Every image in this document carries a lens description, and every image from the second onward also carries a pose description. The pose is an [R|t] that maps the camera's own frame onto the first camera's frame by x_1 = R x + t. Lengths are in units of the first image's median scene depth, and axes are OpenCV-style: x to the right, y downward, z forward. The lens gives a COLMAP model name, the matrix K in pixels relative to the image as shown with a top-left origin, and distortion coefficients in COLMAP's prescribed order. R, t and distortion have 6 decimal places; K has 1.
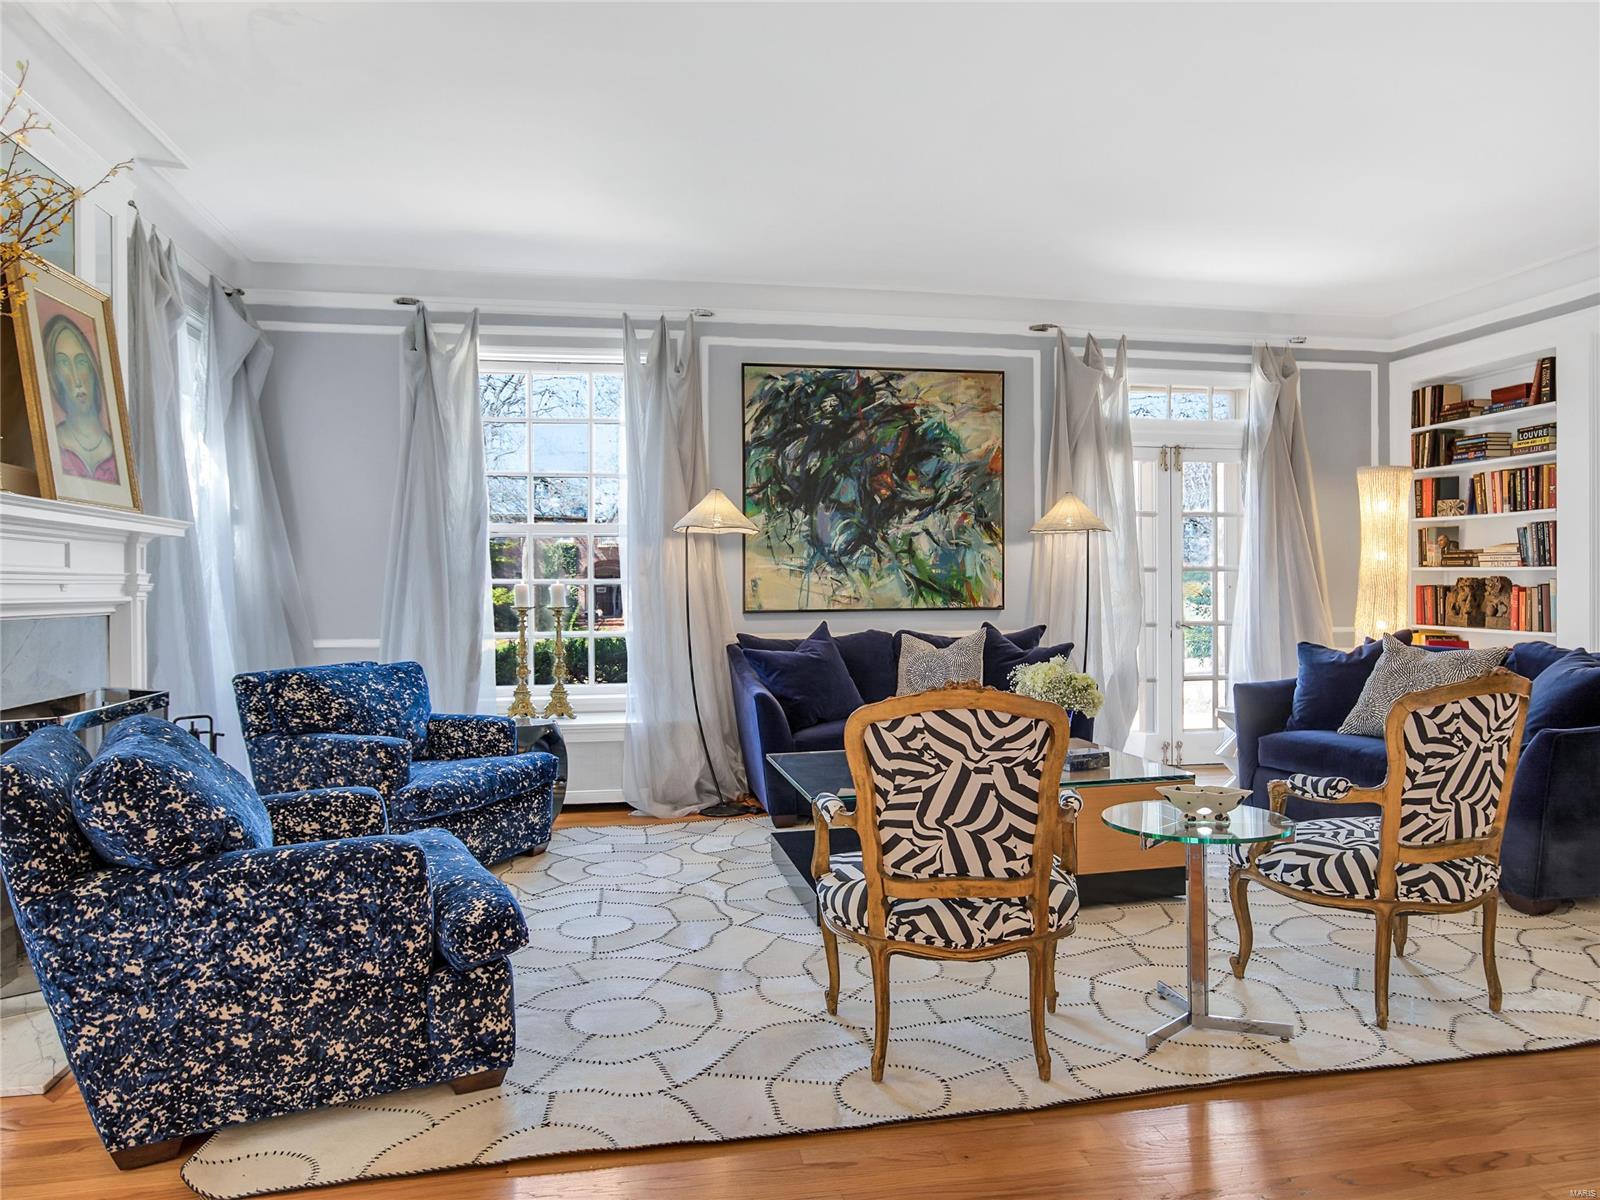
lens RADIAL K [[1063.3, 0, 799.2], [0, 1063.3, 592.9], [0, 0, 1]] dist [0.006557, 0.001707]
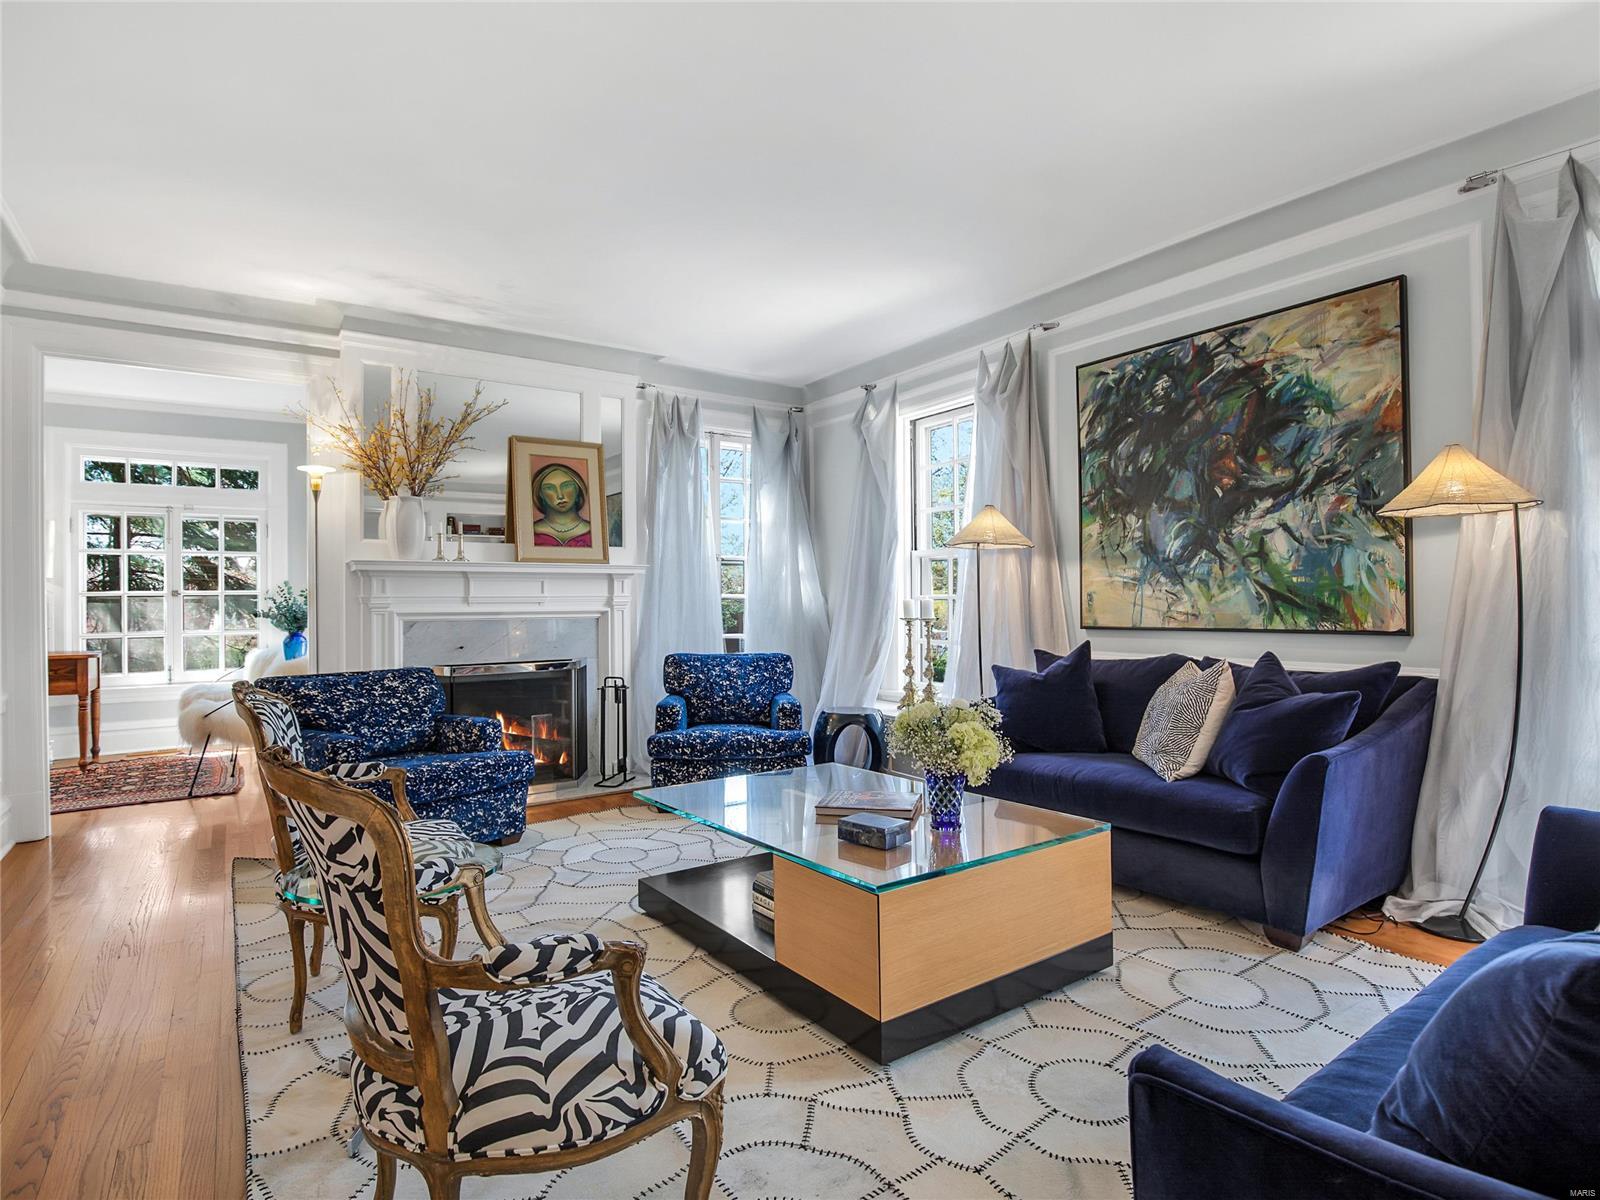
lens RADIAL K [[847.8, 0, 800.0], [0, 847.8, 600.0], [0, 0, 1]] dist [-0.021365, 0.000146]
pose [[0.406141, -0.001144, -0.913810, 0.541131], [0.000534, 0.999999, -0.001015, -0.006142], [0.913810, -0.000076, 0.406142, 0.469211]]
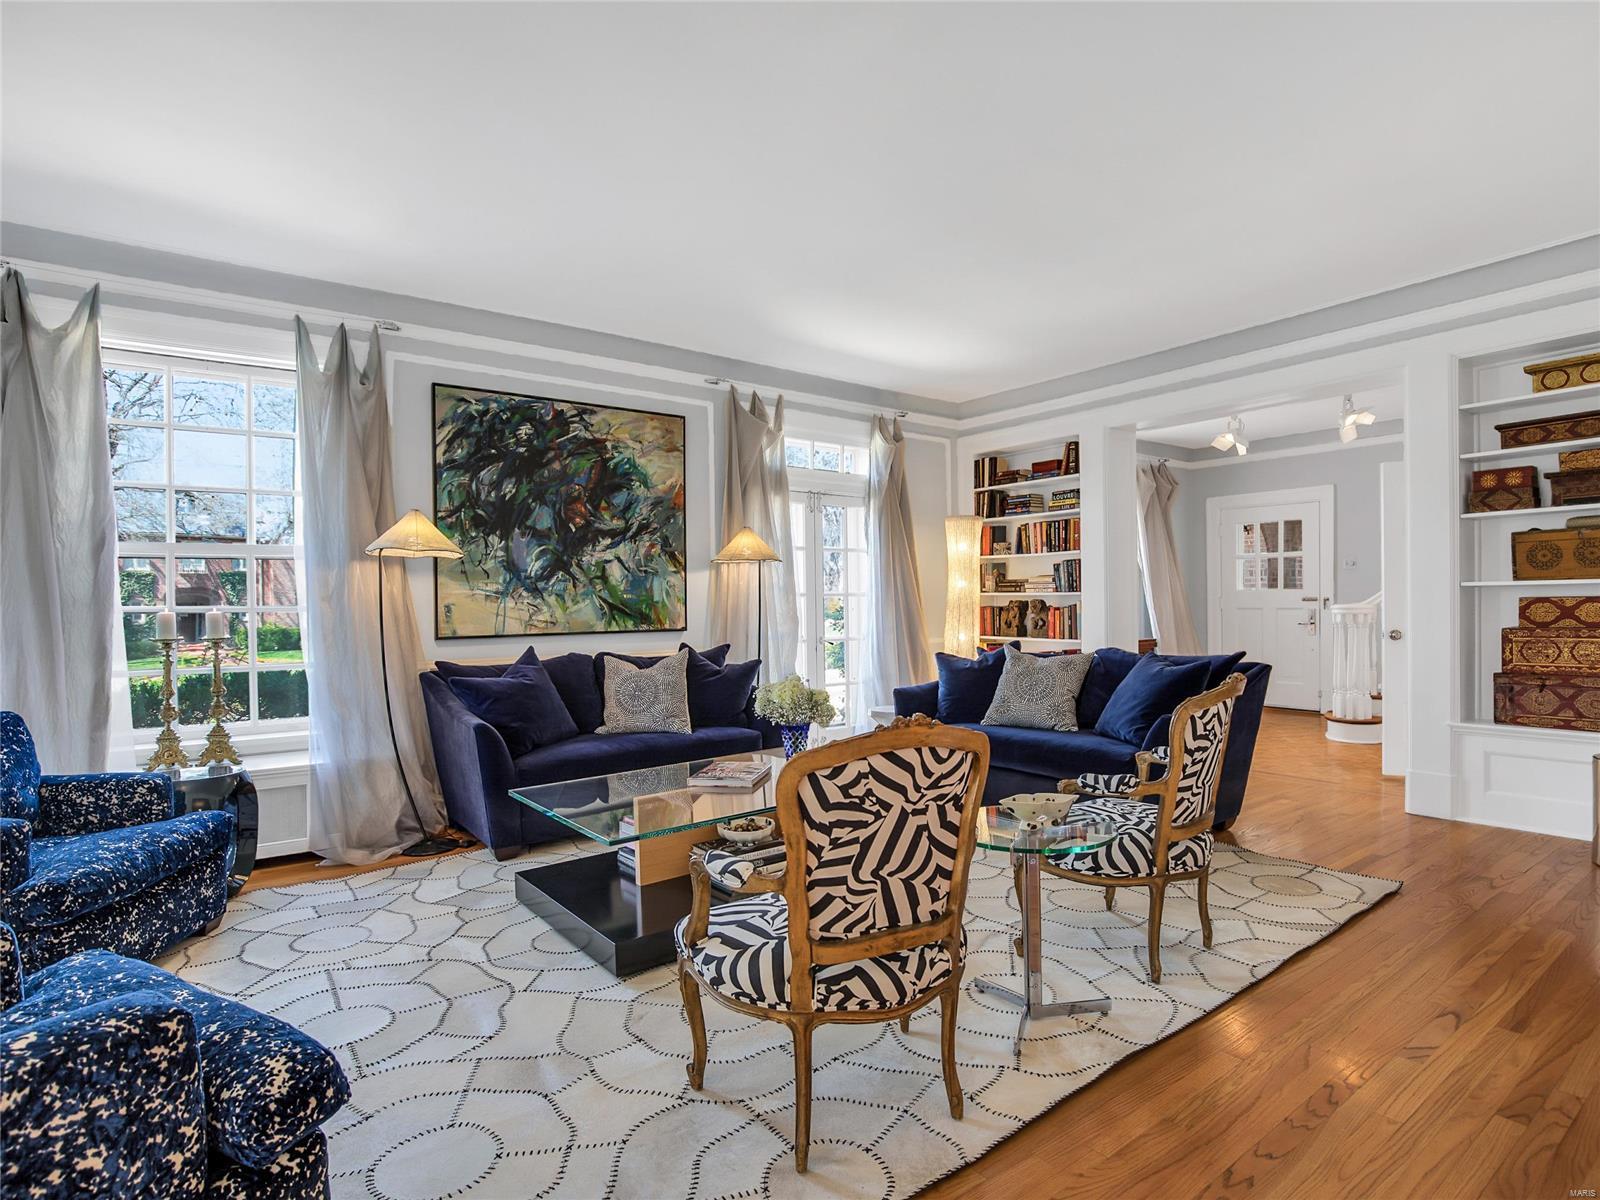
lens RADIAL K [[856.1, 0, 815.1], [0, 856.1, 612.3], [0, 0, 1]] dist [-0.021402, 0.001916]
pose [[0.893104, -0.010332, 0.449732, -0.094190], [0.011126, 0.999938, 0.000878, -0.002959], [-0.449713, 0.004219, 0.893163, 0.148788]]
